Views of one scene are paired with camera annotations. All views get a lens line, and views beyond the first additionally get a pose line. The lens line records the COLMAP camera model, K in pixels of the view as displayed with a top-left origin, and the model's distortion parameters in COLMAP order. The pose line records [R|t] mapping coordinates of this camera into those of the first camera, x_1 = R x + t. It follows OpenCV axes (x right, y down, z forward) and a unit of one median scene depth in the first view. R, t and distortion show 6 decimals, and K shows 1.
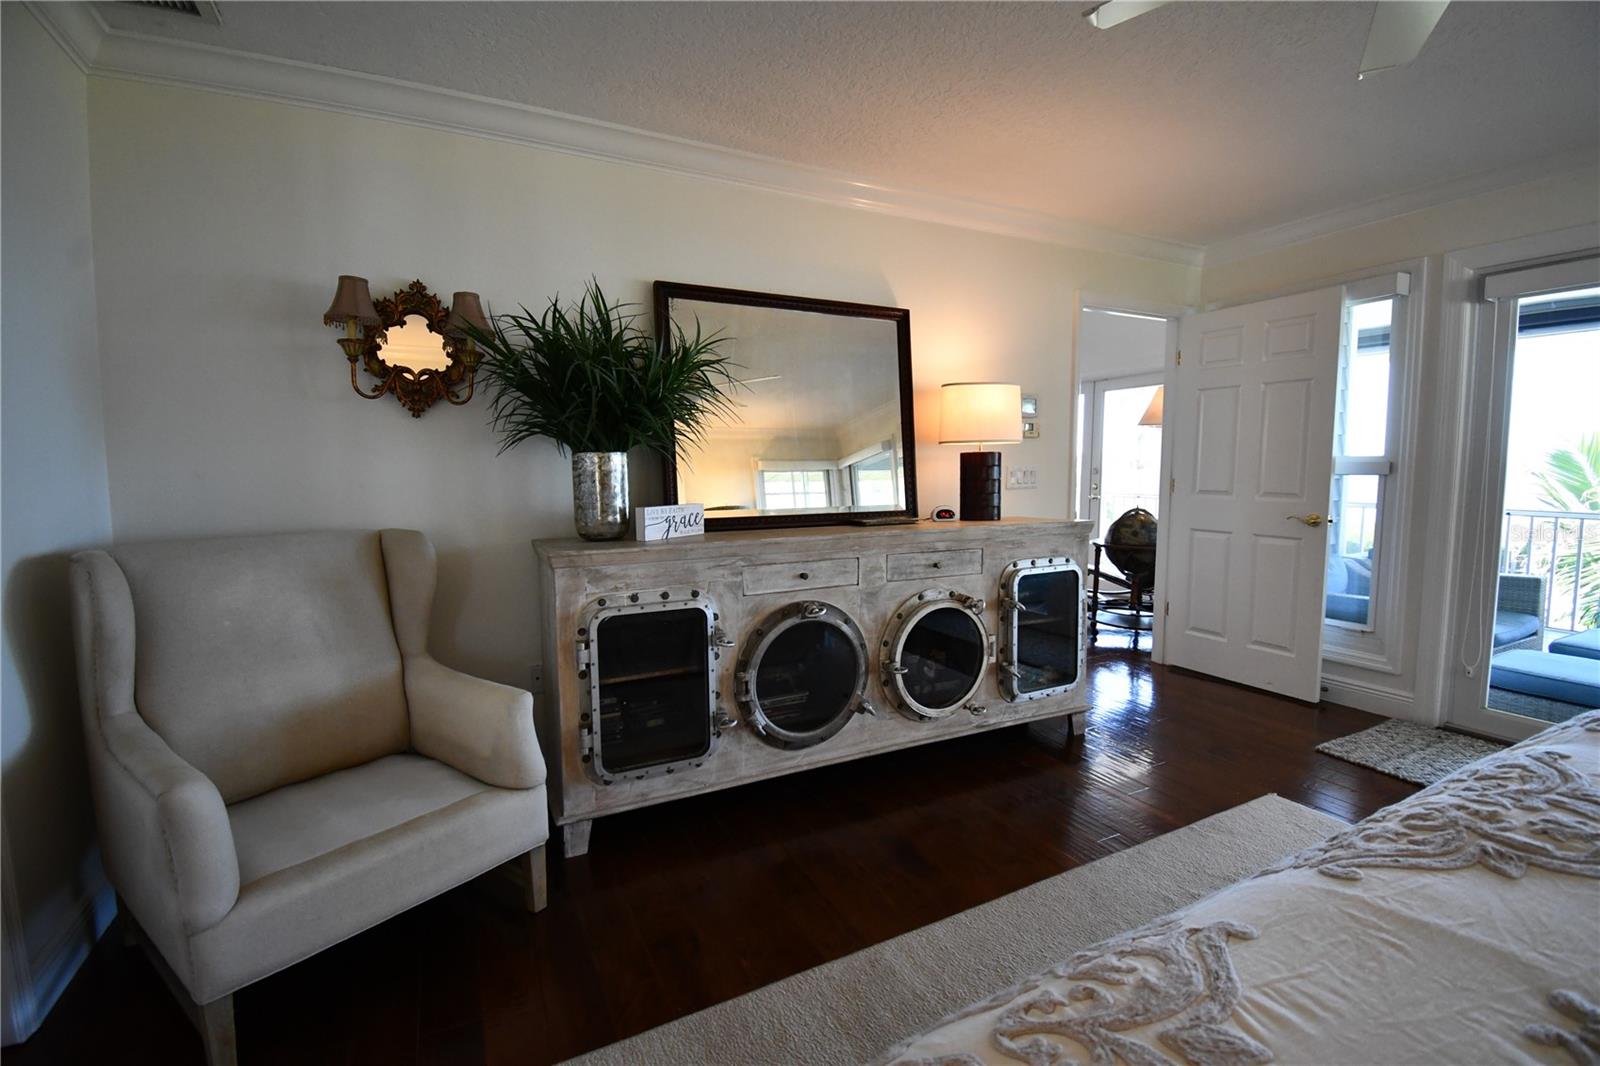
lens RADIAL K [[705.0, 0, 800.0], [0, 705.0, 533.0], [0, 0, 1]] dist [0.019331, -0.026349]
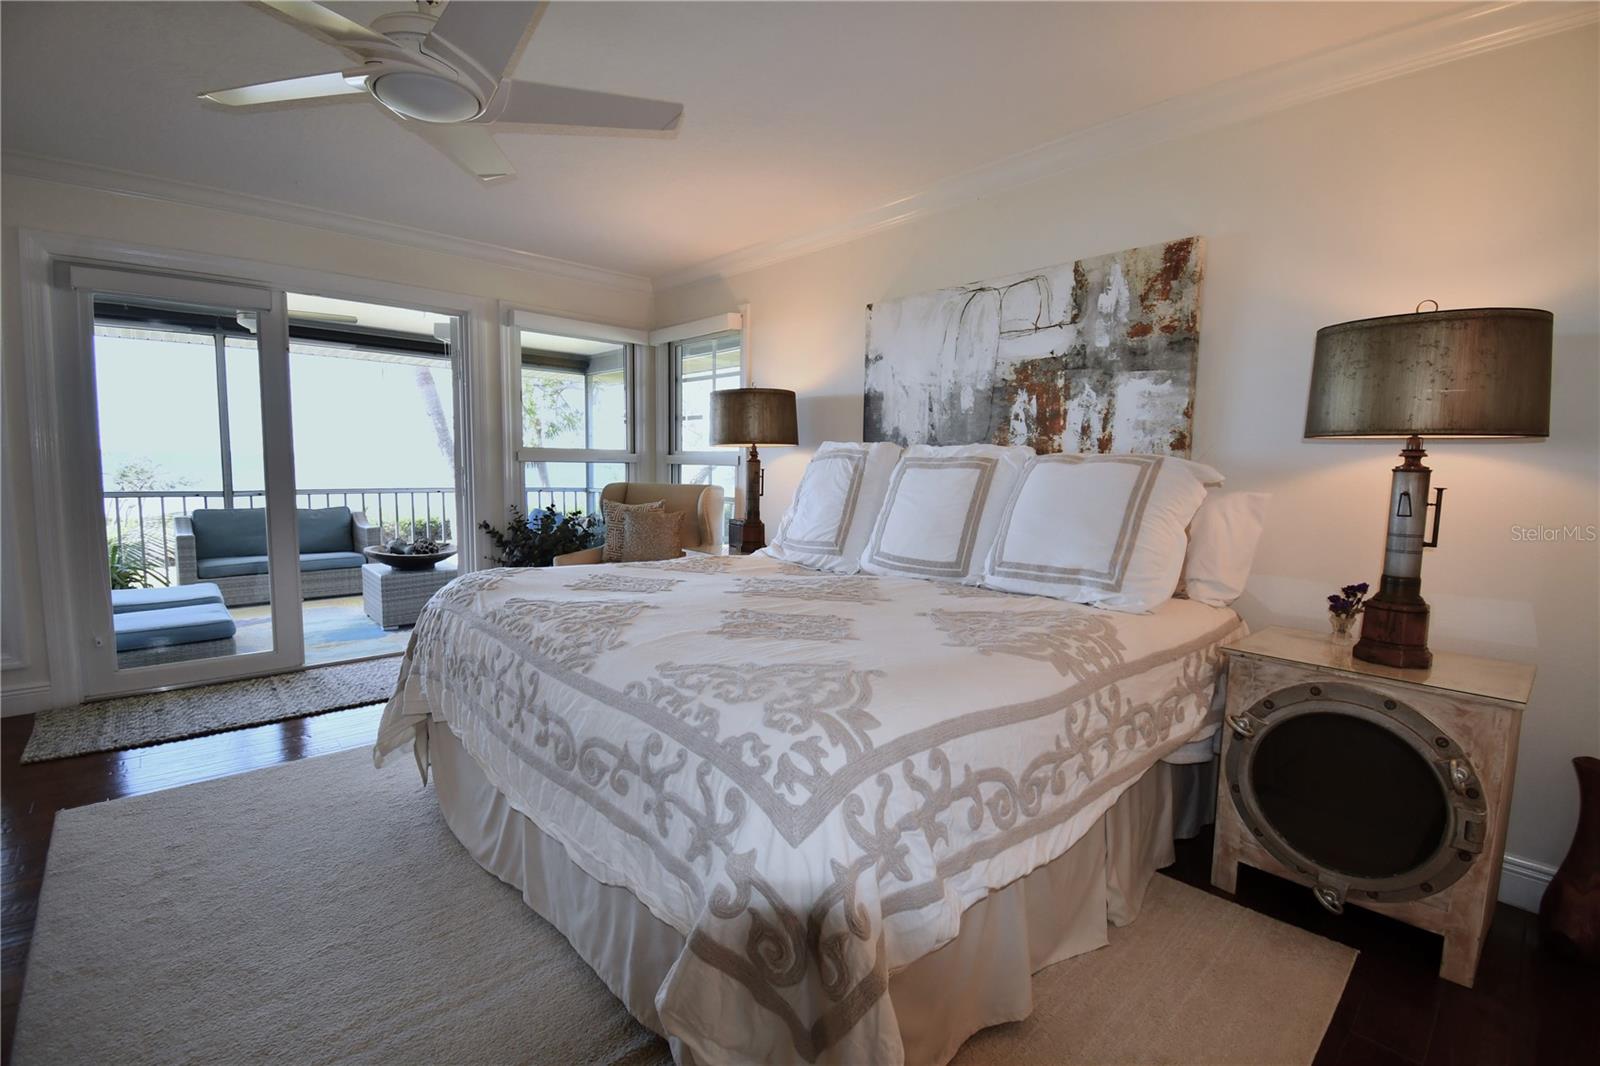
lens RADIAL K [[705.0, 0, 800.0], [0, 705.0, 533.0], [0, 0, 1]] dist [0.019331, -0.026349]
pose [[-0.270167, -0.095877, 0.958028, -0.333031], [0.080678, 0.989276, 0.121756, -0.007276], [-0.959427, 0.110187, -0.259535, 0.252186]]
